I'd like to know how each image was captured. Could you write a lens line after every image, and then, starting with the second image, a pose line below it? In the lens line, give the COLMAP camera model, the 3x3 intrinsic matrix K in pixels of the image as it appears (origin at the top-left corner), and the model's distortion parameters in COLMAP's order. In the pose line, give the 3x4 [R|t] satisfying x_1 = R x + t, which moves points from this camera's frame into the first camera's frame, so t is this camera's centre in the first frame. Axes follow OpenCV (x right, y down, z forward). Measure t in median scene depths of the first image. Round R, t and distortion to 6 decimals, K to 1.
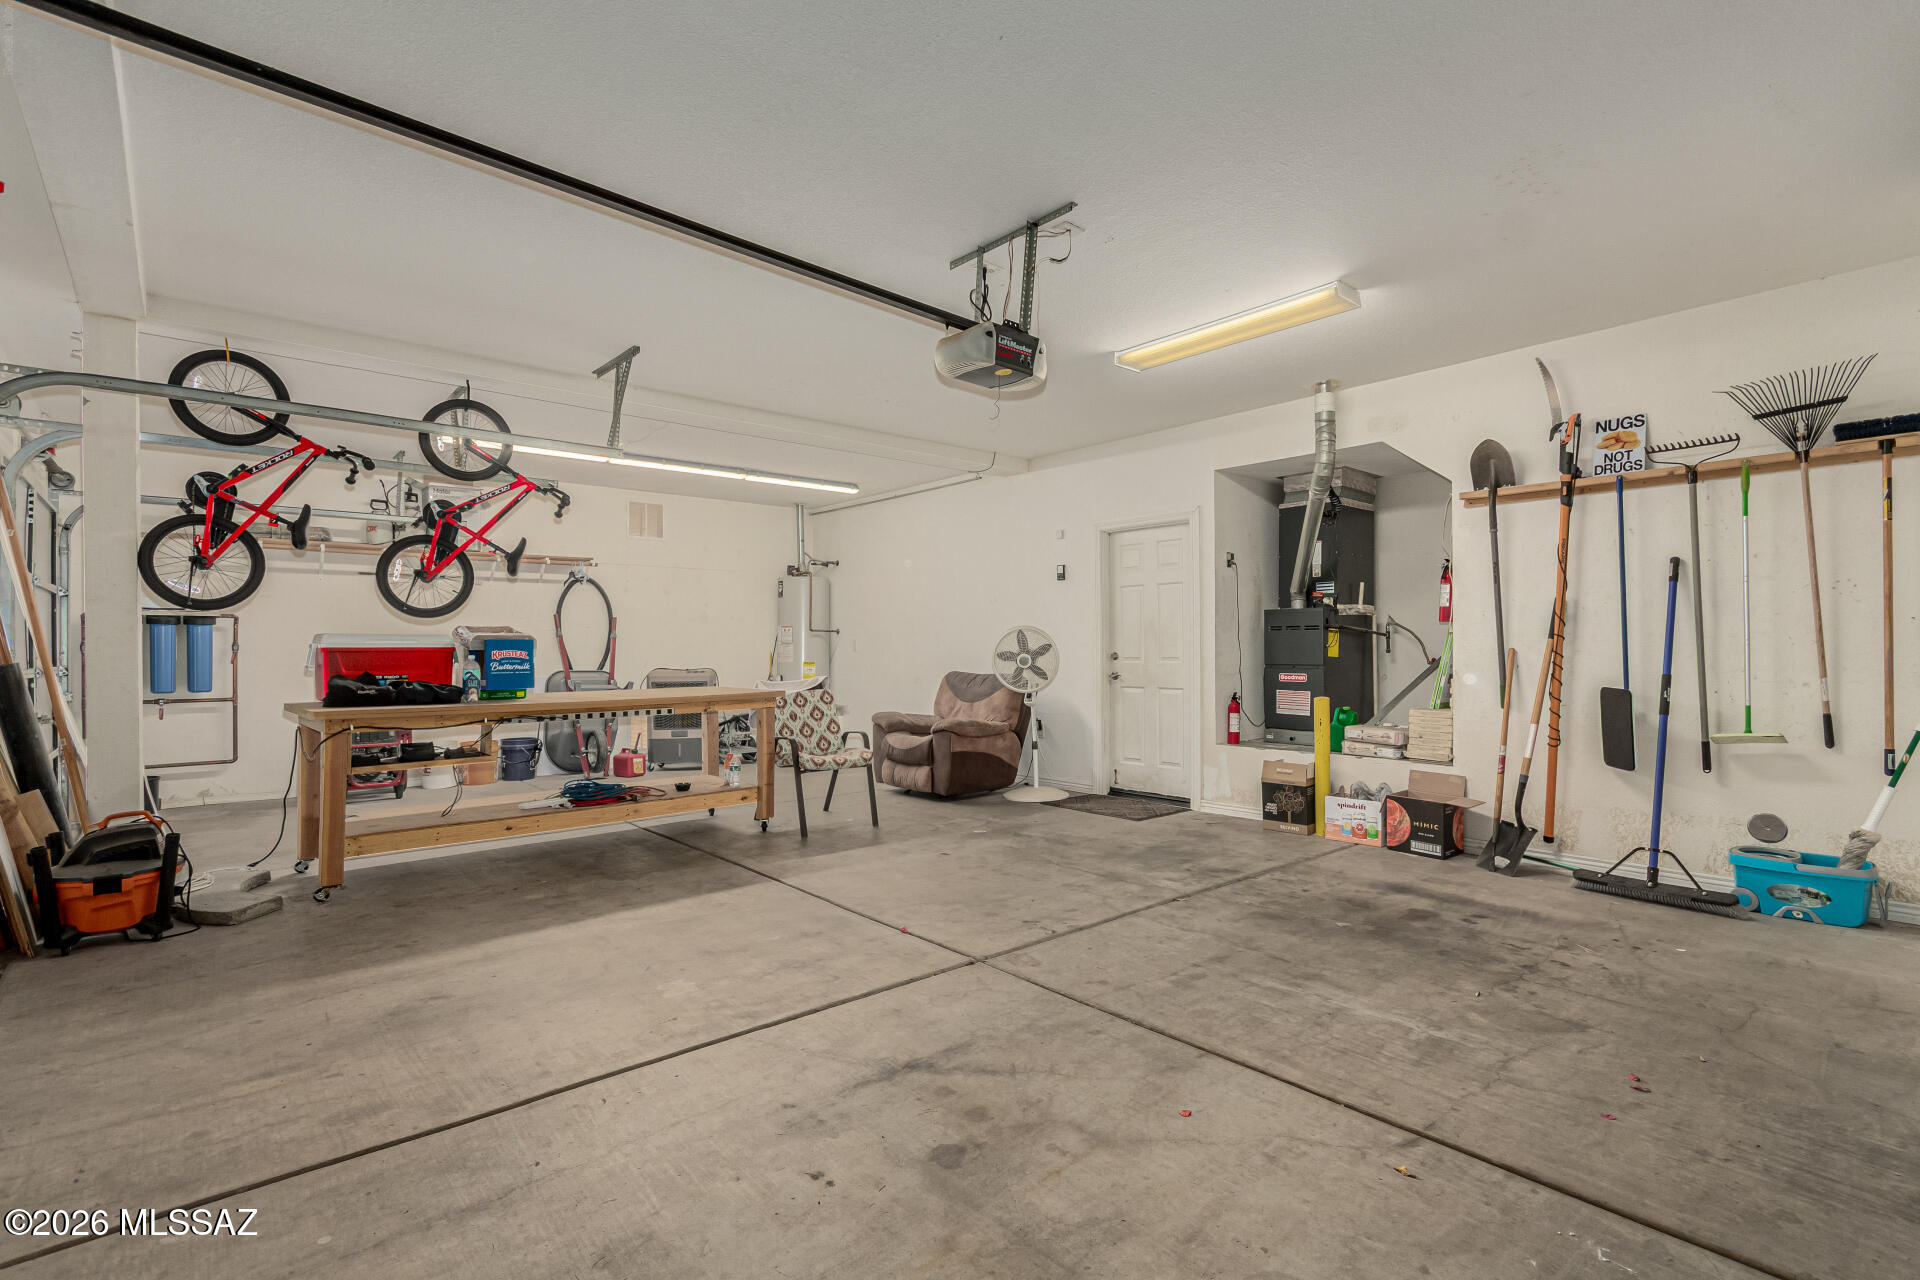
lens RADIAL K [[903.2, 0, 960.0], [0, 903.2, 640.0], [0, 0, 1]] dist [-0.002101, -0.000421]
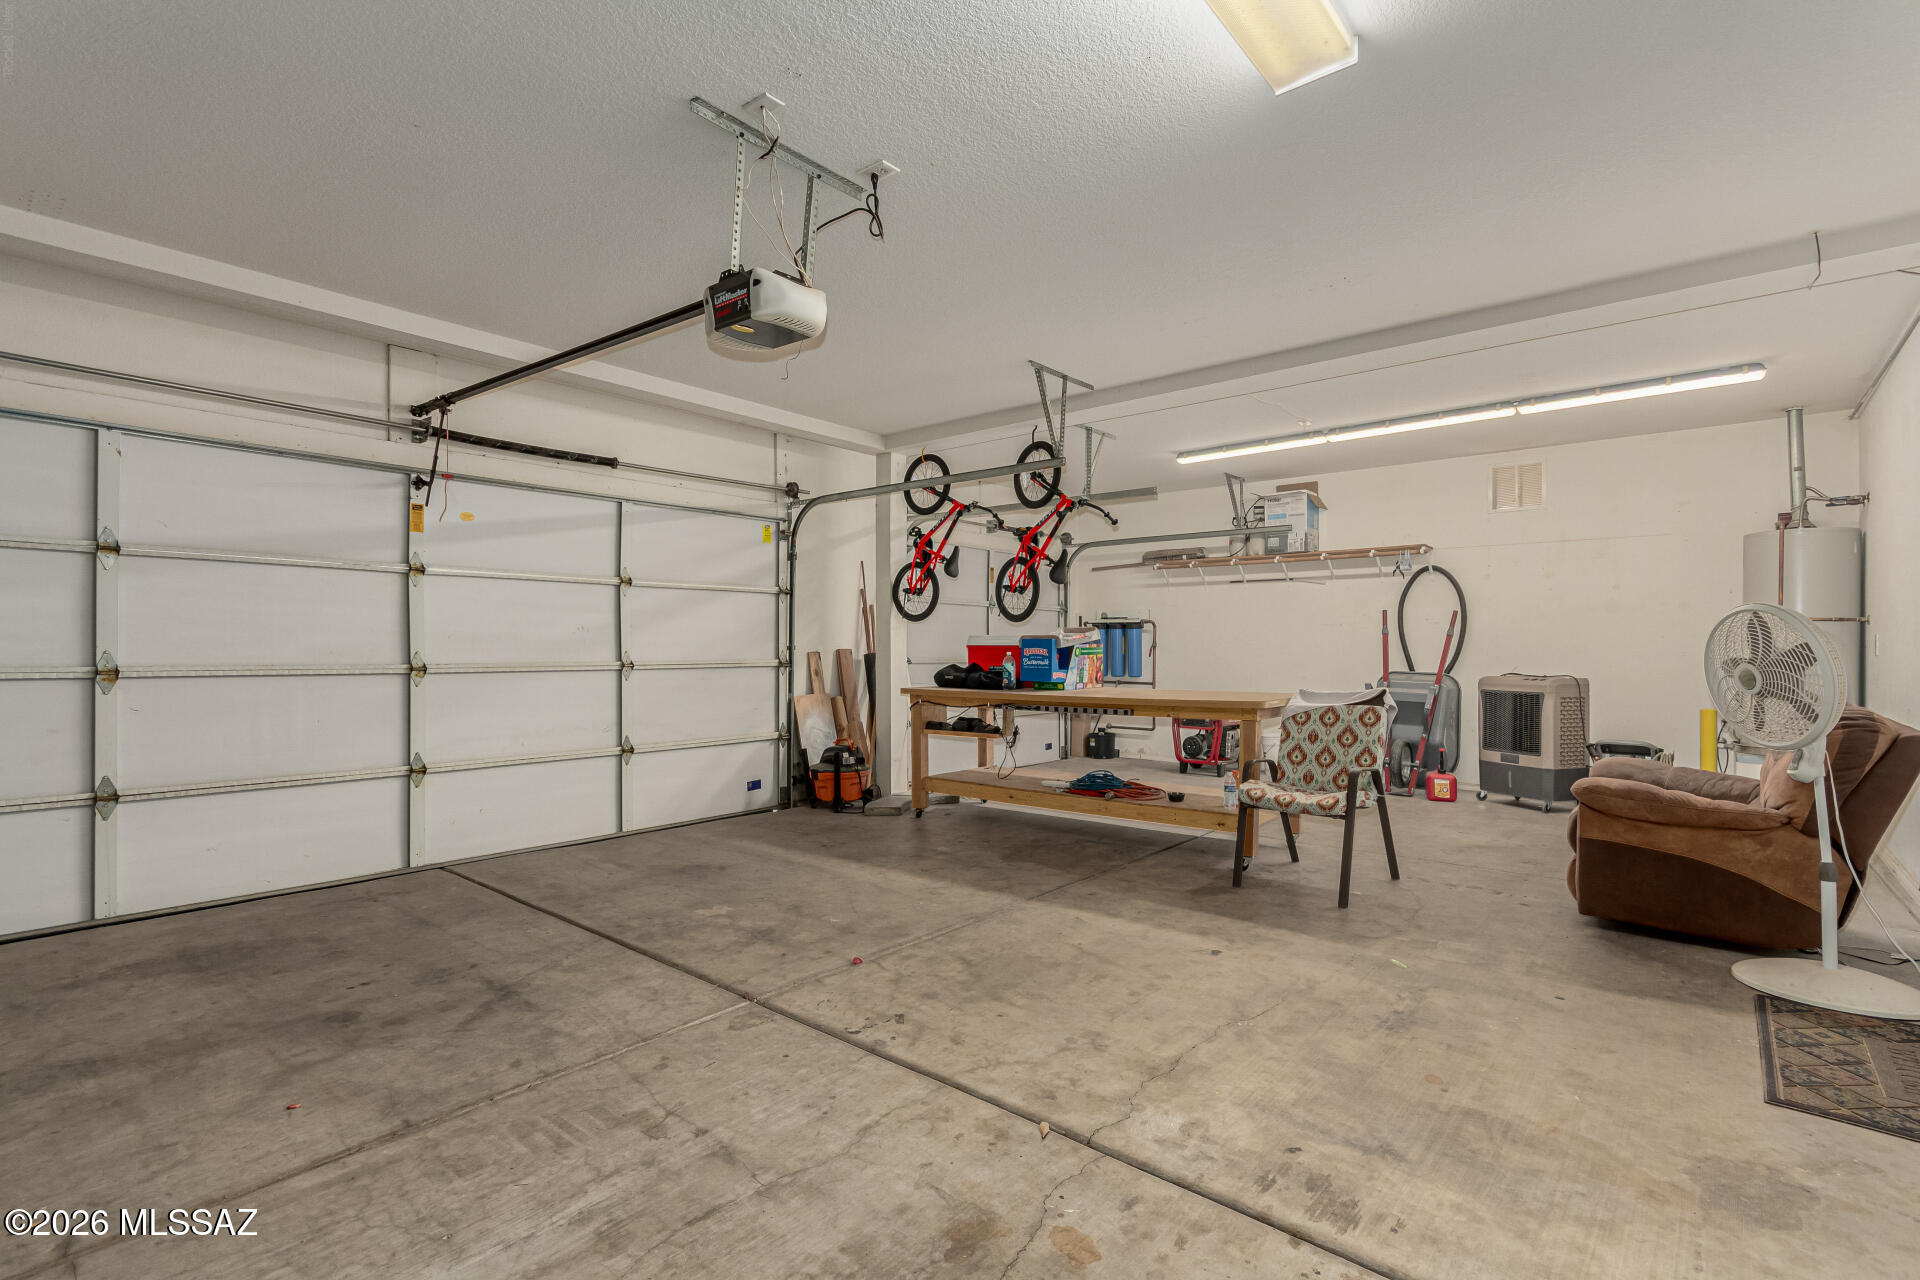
lens RADIAL K [[874.3, 0, 965.2], [0, 874.3, 675.9], [0, 0, 1]] dist [0.000700, -0.001181]
pose [[0.165073, 0.037049, -0.985585, 0.773545], [0.005679, 0.999242, 0.038513, 0.004447], [0.986265, -0.011955, 0.164738, 0.927680]]
